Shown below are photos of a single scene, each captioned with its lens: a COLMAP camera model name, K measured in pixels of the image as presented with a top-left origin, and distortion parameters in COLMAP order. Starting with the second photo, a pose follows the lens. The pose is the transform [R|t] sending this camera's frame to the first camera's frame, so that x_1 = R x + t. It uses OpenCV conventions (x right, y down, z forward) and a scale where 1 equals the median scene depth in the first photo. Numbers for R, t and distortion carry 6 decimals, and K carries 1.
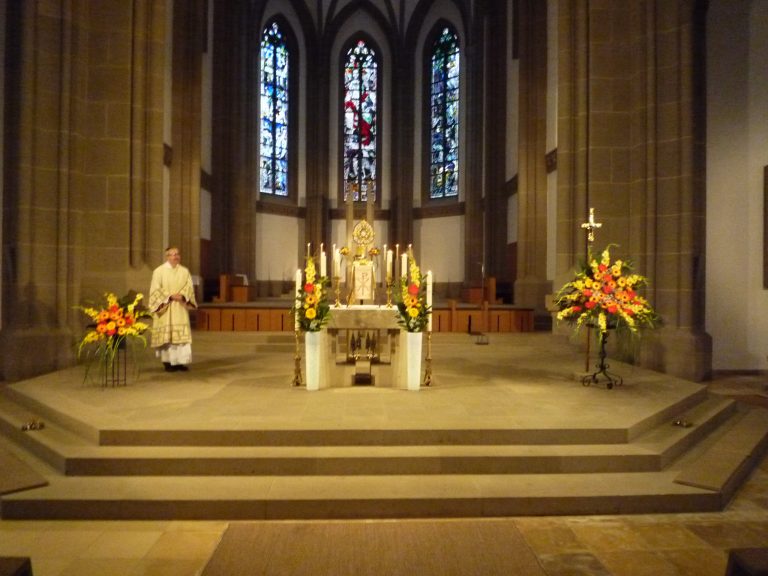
lens RADIAL K [[555.0, 0, 382.5], [0, 555.0, 285.4], [0, 0, 1]] dist [-0.012842, -0.013834]
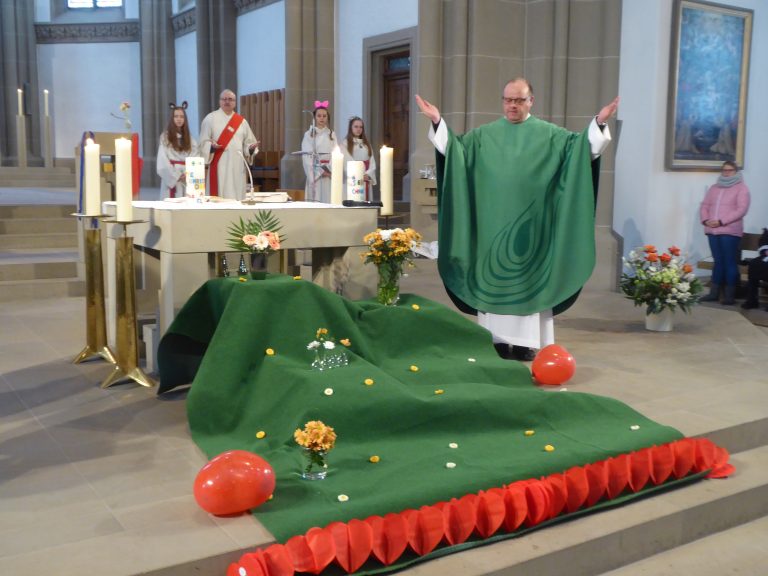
lens RADIAL K [[833.3, 0, 387.8], [0, 833.3, 282.6], [0, 0, 1]] dist [0.017387, 0.000000]
pose [[0.865849, -0.063823, 0.496218, -0.073569], [-0.005044, 0.990666, 0.136219, 0.001900], [-0.500280, -0.120448, 0.857445, 0.081822]]
